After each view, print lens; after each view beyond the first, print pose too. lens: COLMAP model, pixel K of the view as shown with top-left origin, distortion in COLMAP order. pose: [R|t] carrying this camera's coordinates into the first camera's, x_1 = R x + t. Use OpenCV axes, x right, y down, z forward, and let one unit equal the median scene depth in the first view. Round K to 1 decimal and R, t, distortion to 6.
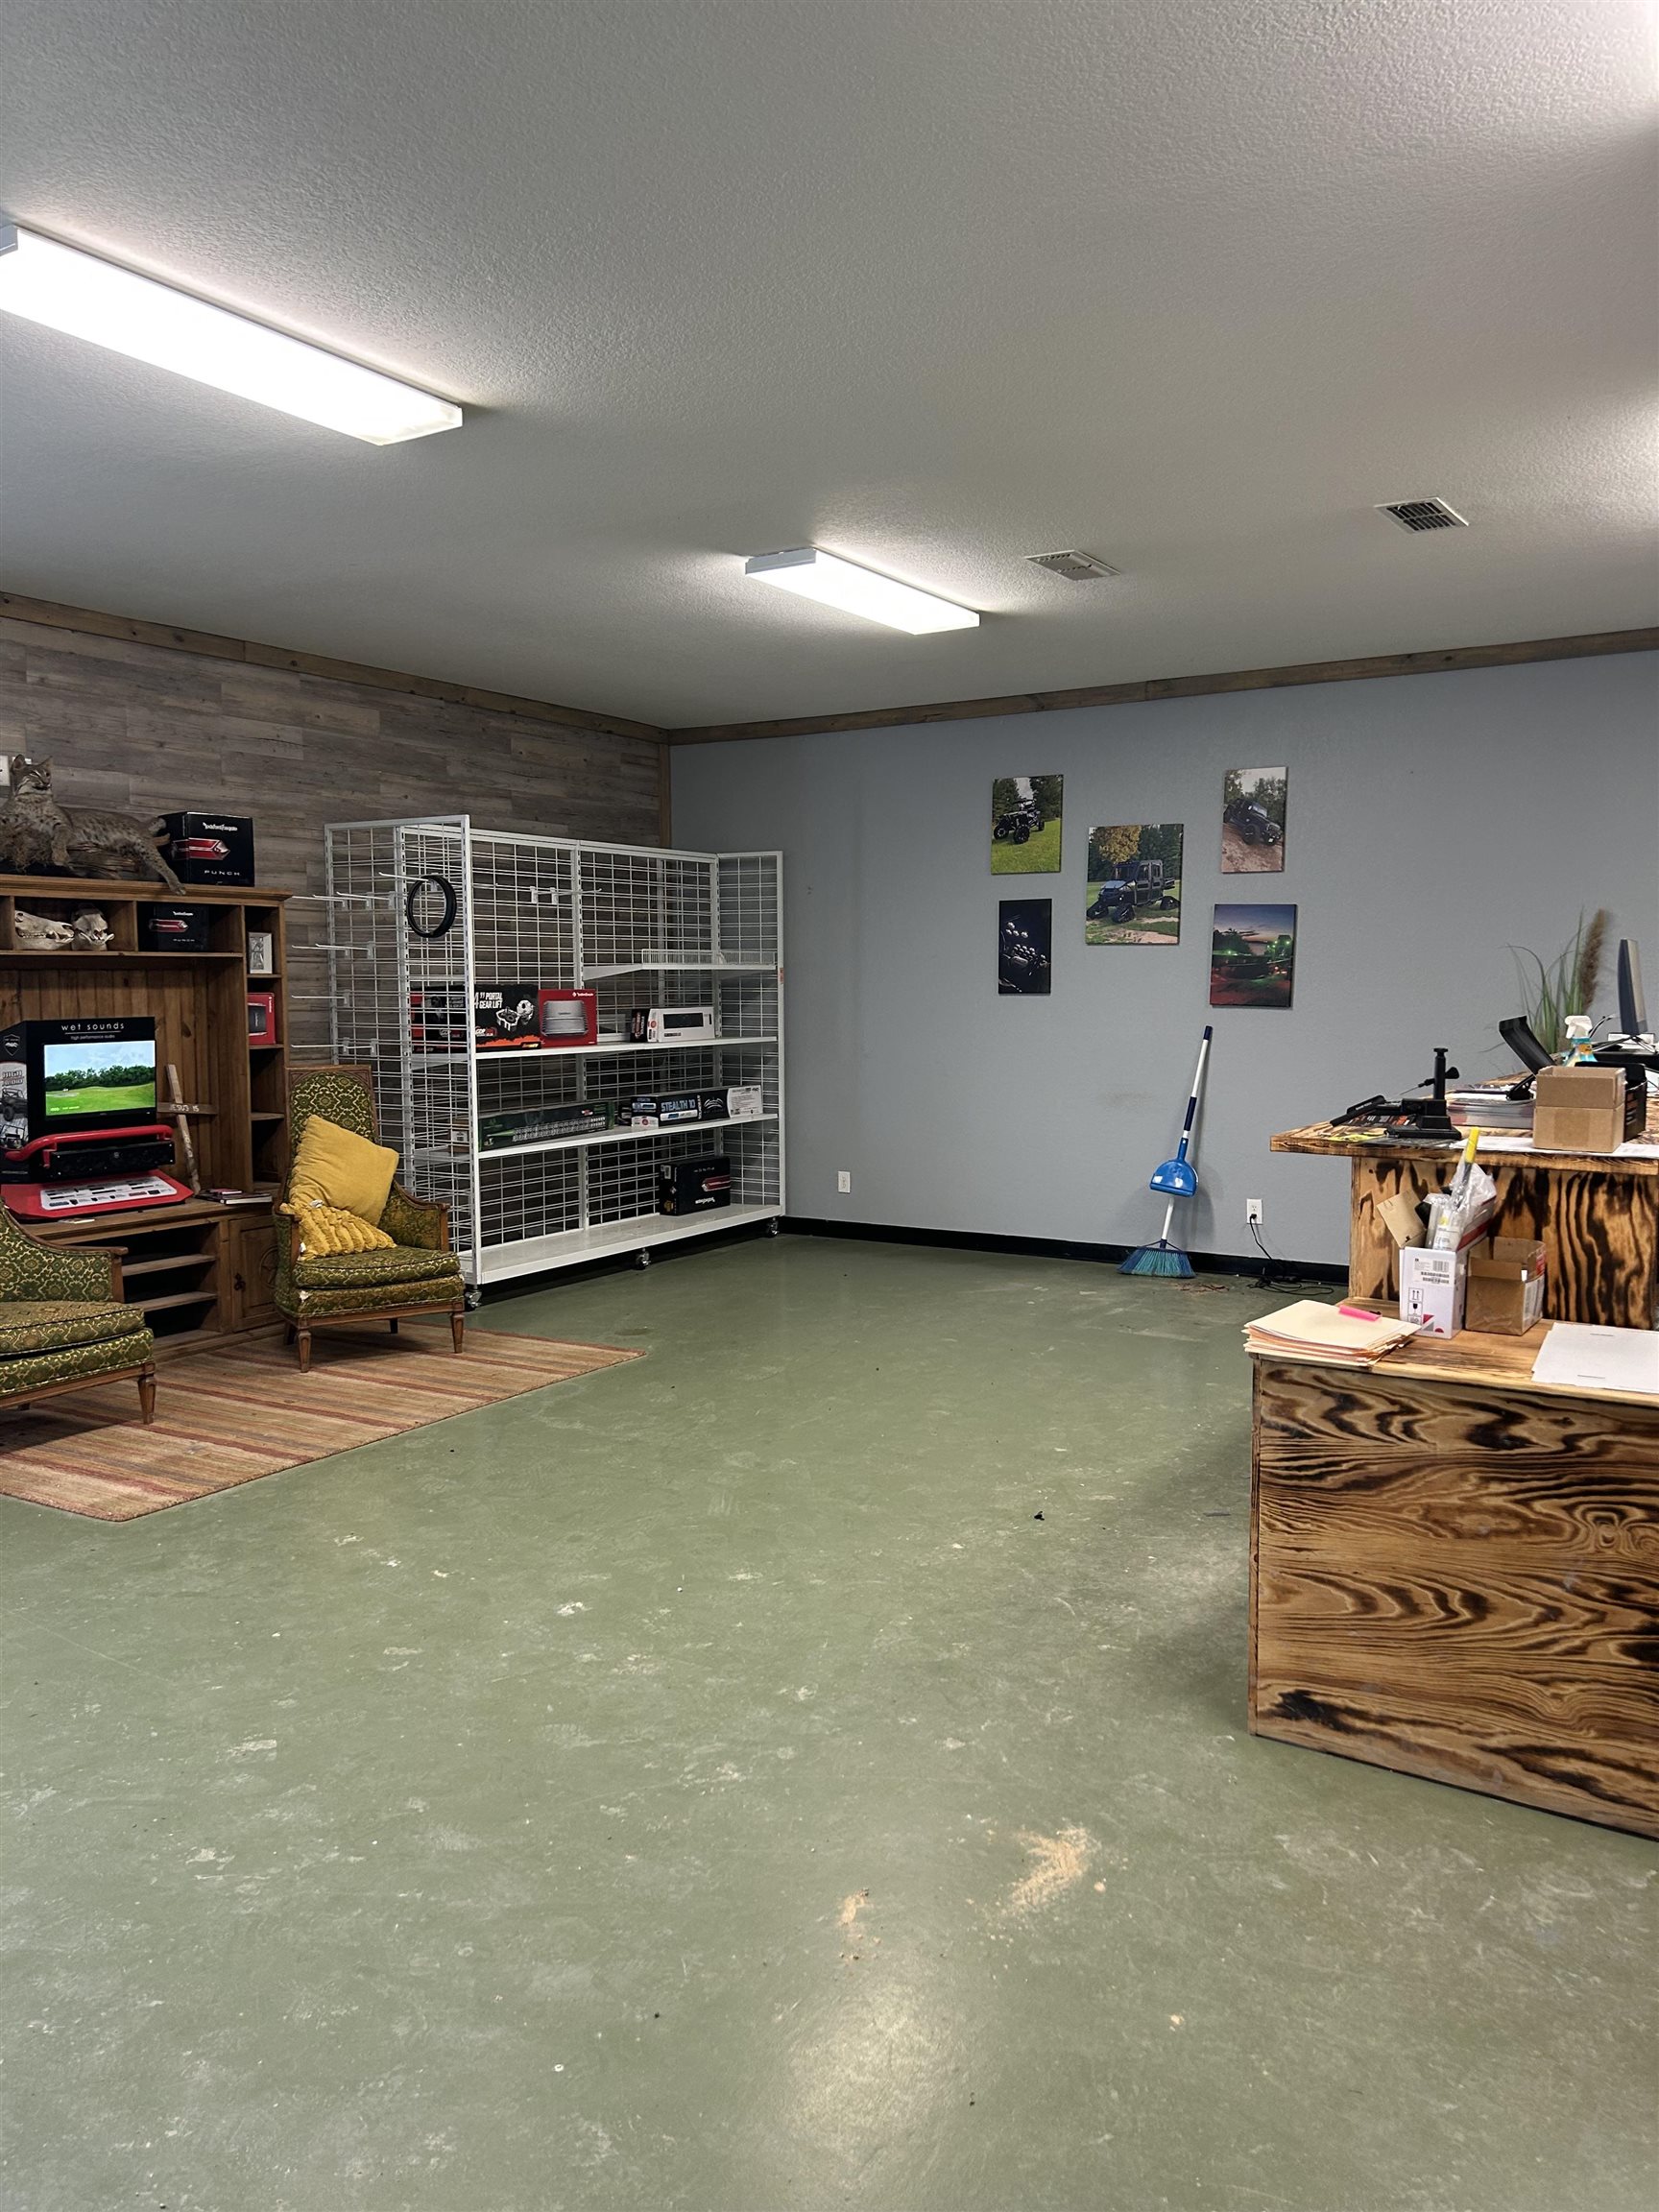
lens RADIAL K [[1649.1, 0, 845.0], [0, 1649.1, 1154.4], [0, 0, 1]] dist [0.062002, -0.102875]
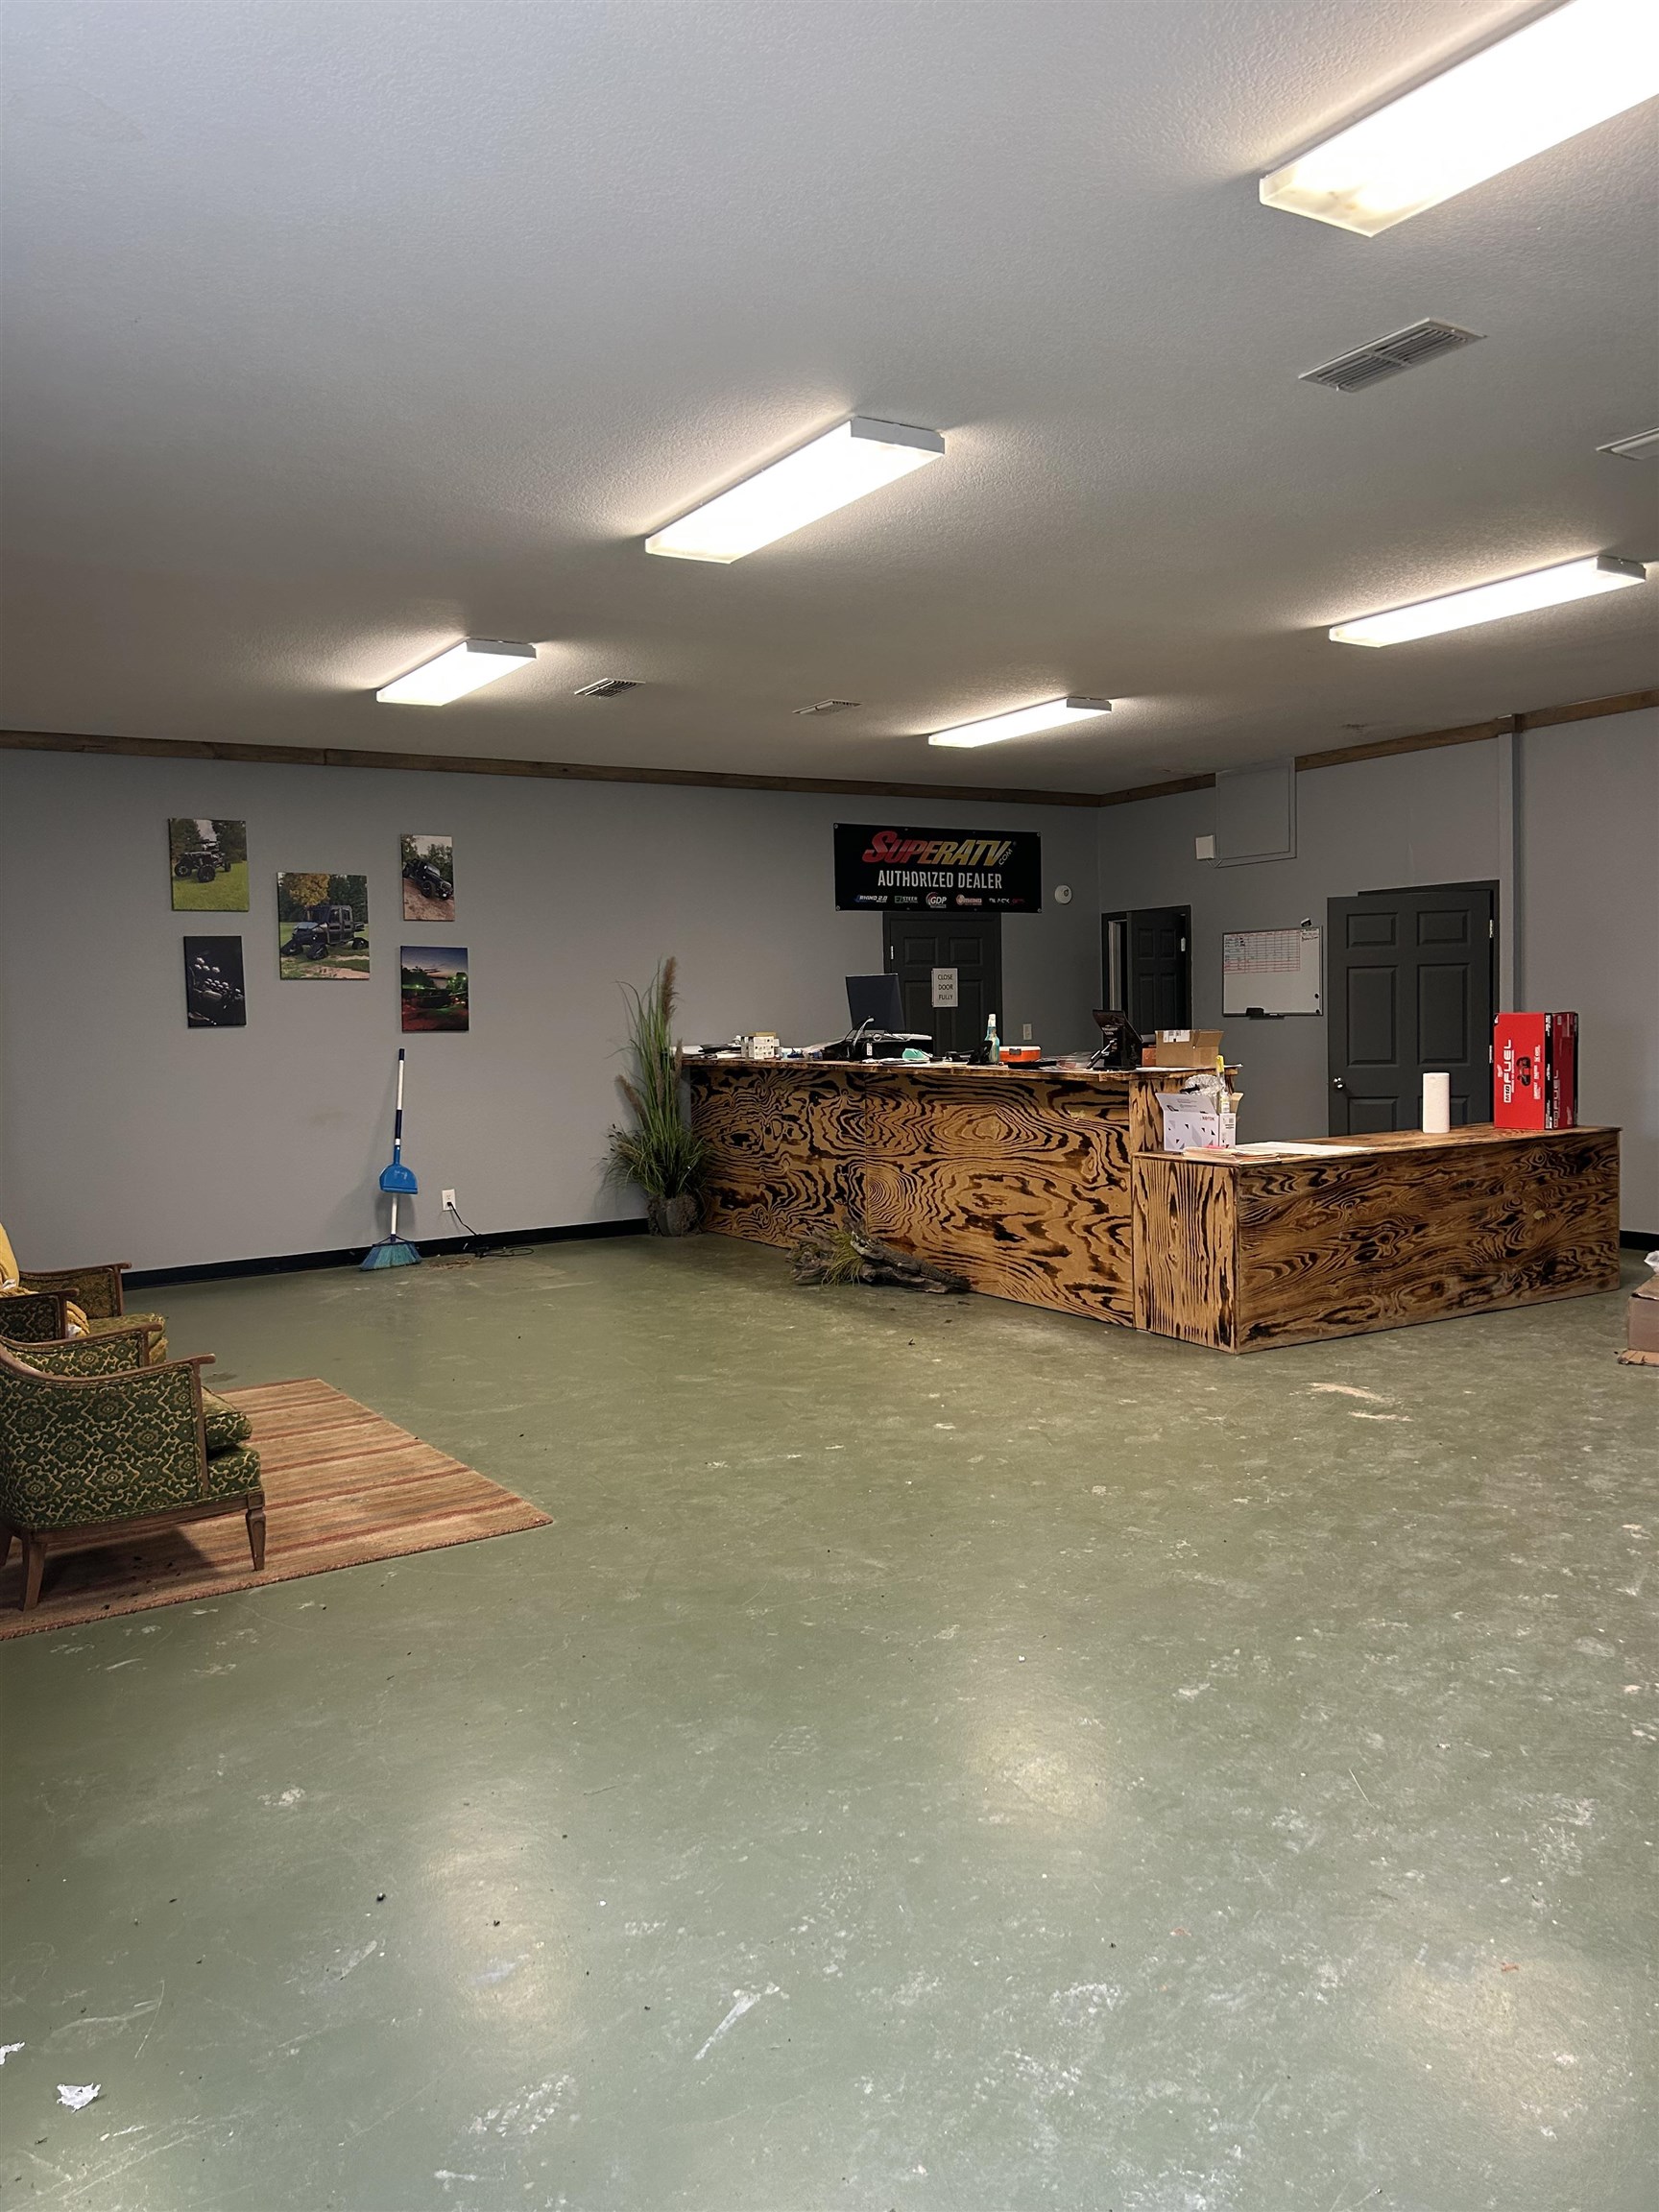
lens RADIAL K [[1649.1, 0, 845.0], [0, 1649.1, 1154.4], [0, 0, 1]] dist [0.062002, -0.102875]
pose [[0.436815, -0.090890, 0.894948, -0.776745], [0.118980, 0.991979, 0.042672, -0.017383], [-0.891648, 0.087841, 0.444125, 0.222467]]
